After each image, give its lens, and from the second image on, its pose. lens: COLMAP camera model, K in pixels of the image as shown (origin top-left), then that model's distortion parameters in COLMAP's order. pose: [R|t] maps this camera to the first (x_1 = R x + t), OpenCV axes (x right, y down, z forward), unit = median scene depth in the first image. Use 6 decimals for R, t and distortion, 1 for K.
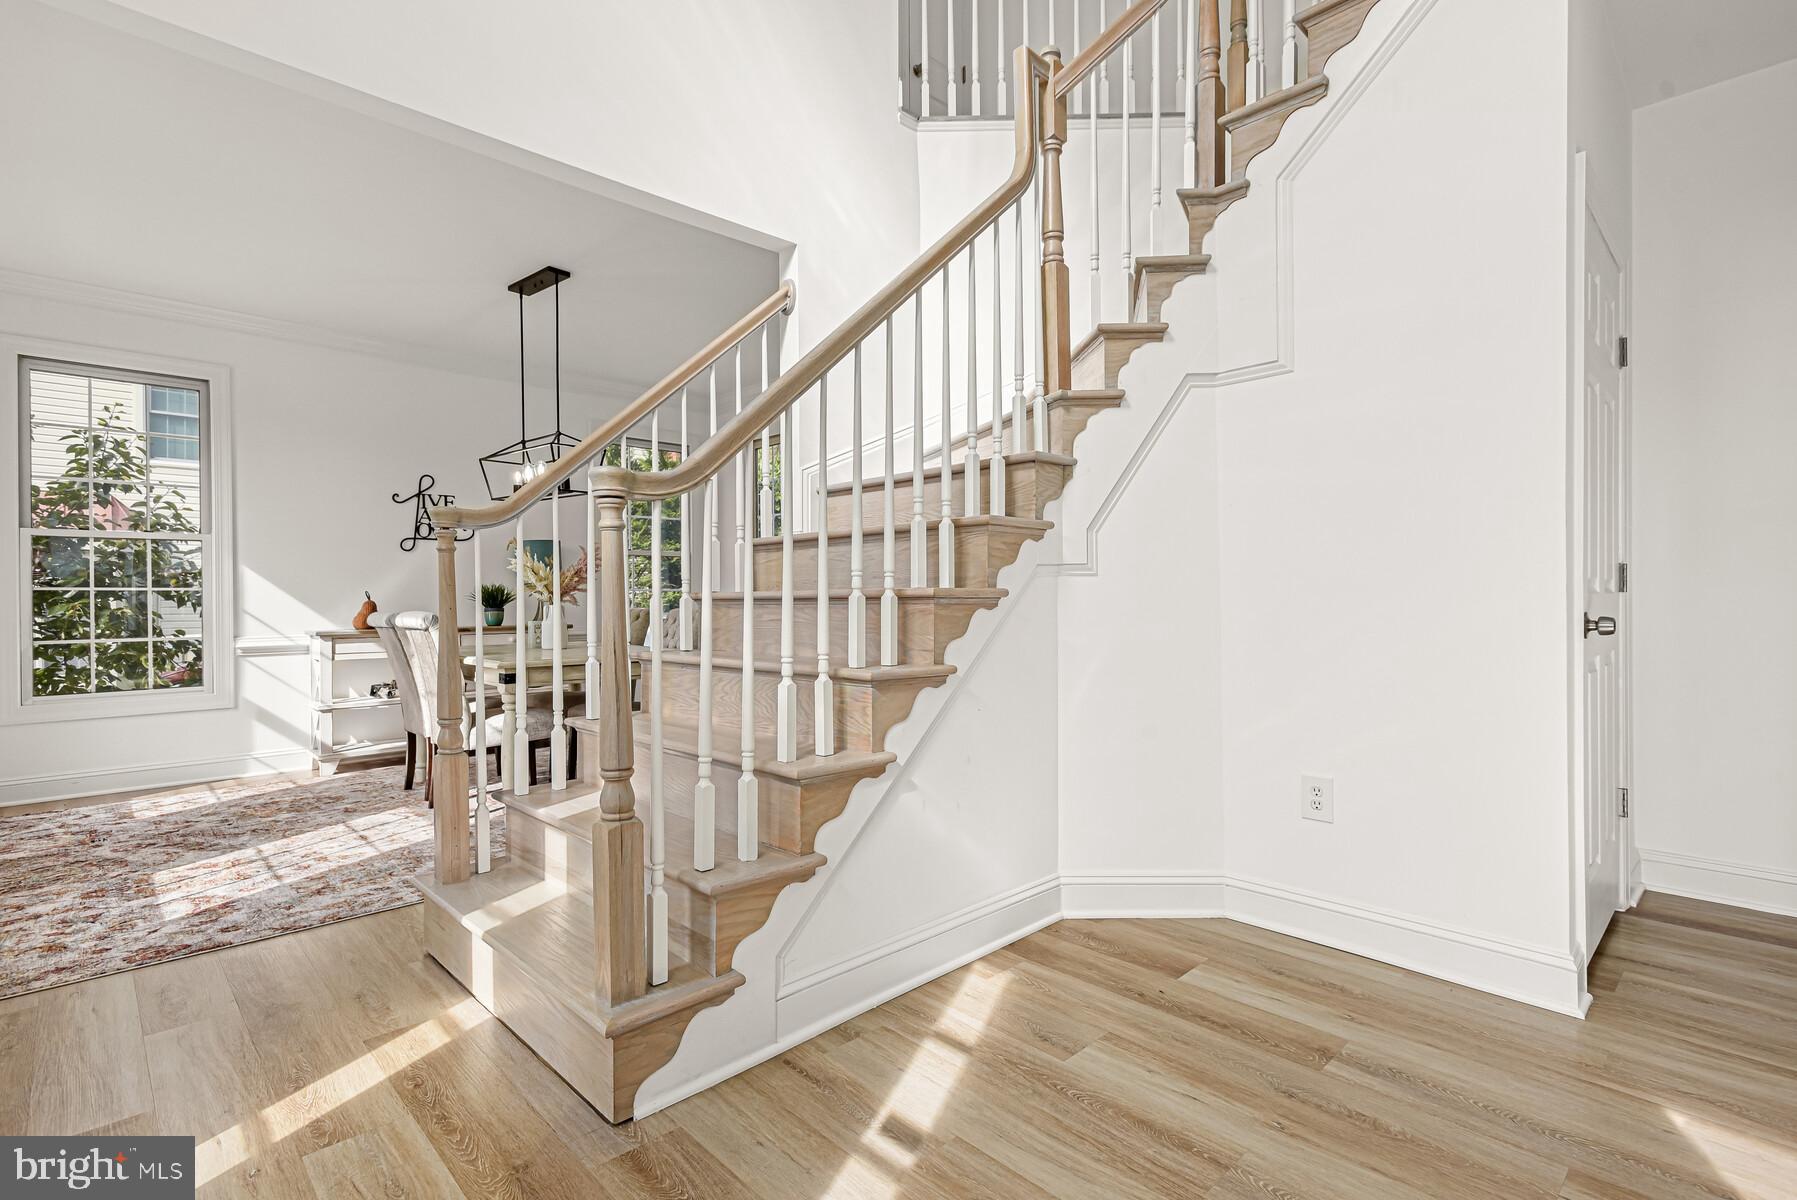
lens RADIAL K [[853.5, 0, 908.0], [0, 853.5, 600.3], [0, 0, 1]] dist [0.013497, -0.000221]
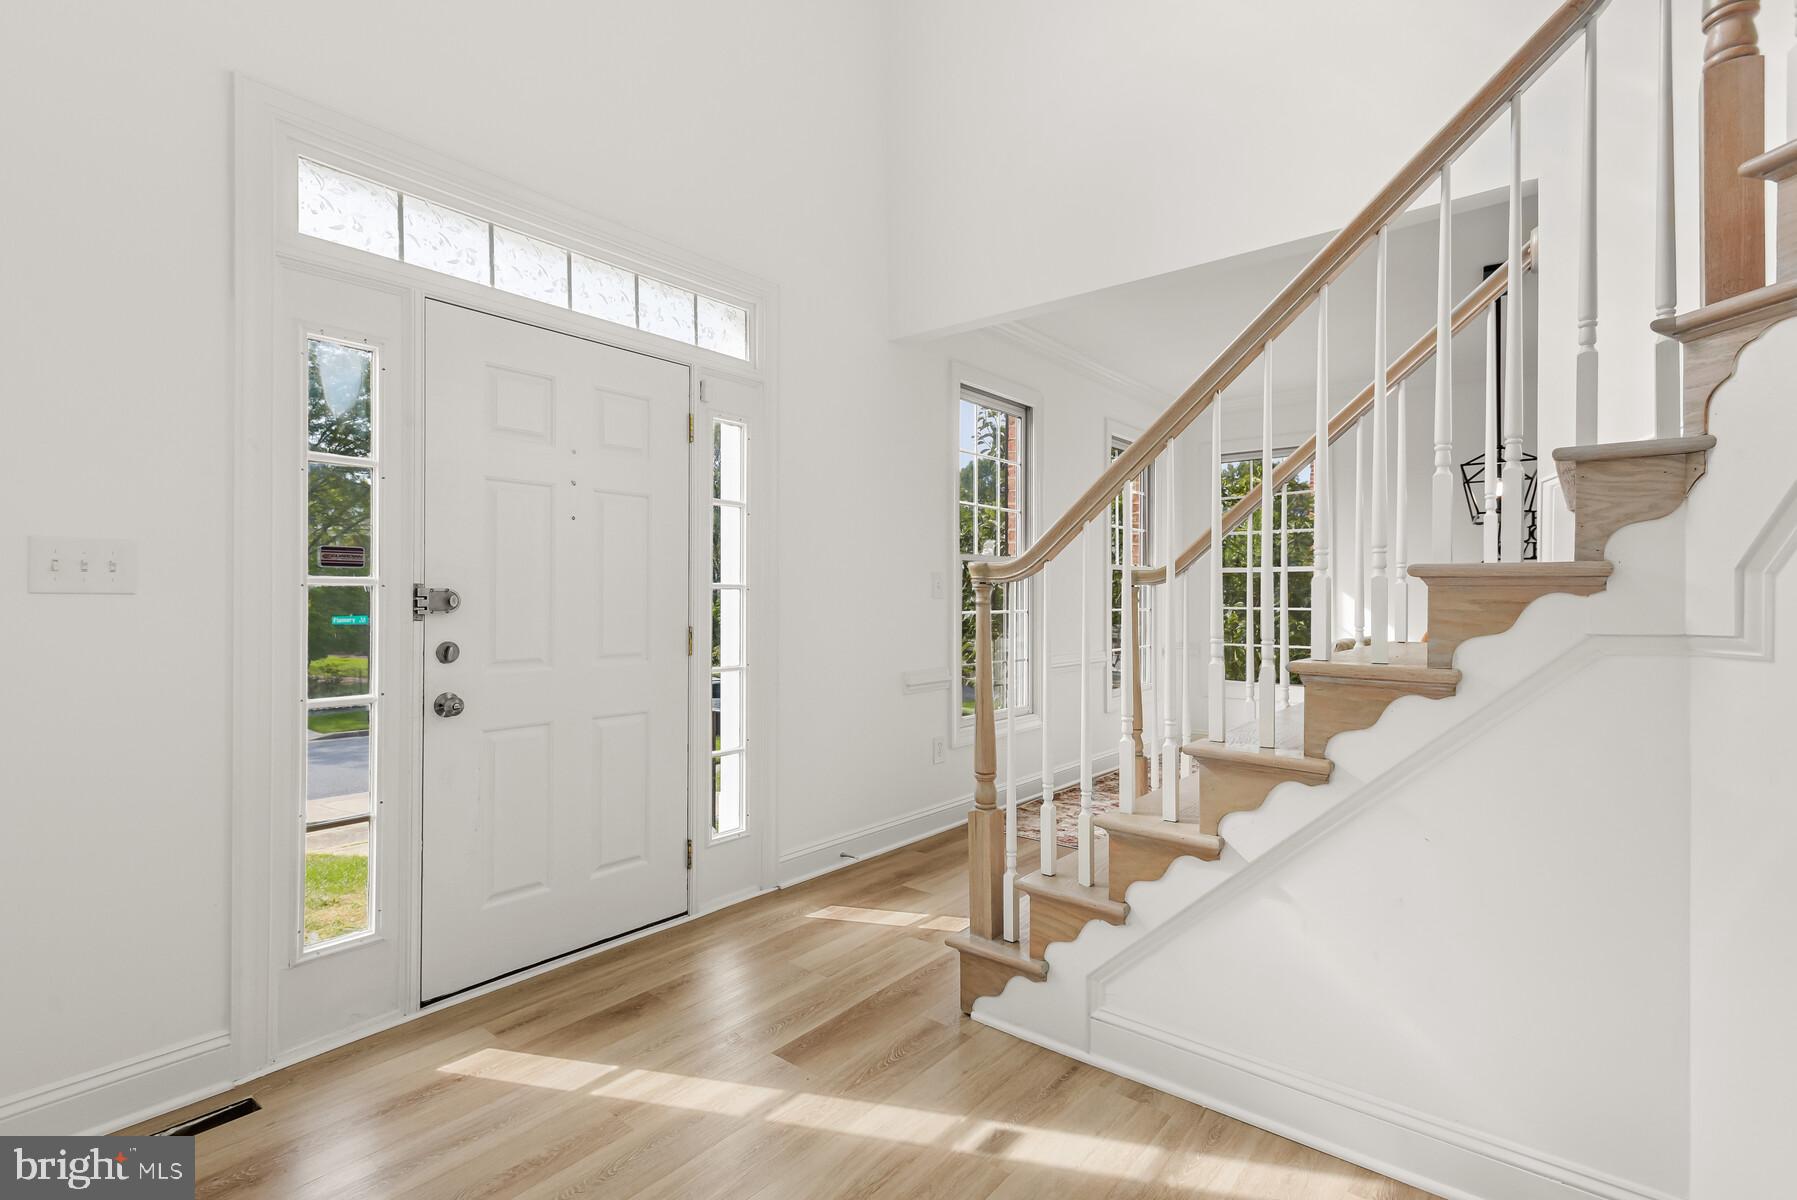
lens RADIAL K [[849.4, 0, 911.5], [0, 849.4, 587.9], [0, 0, 1]] dist [-0.031098, 0.026657]
pose [[0.122505, 0.002738, -0.992464, 0.825584], [-0.013374, 0.999910, 0.001107, -0.084318], [0.992378, 0.013137, 0.122531, 0.565073]]
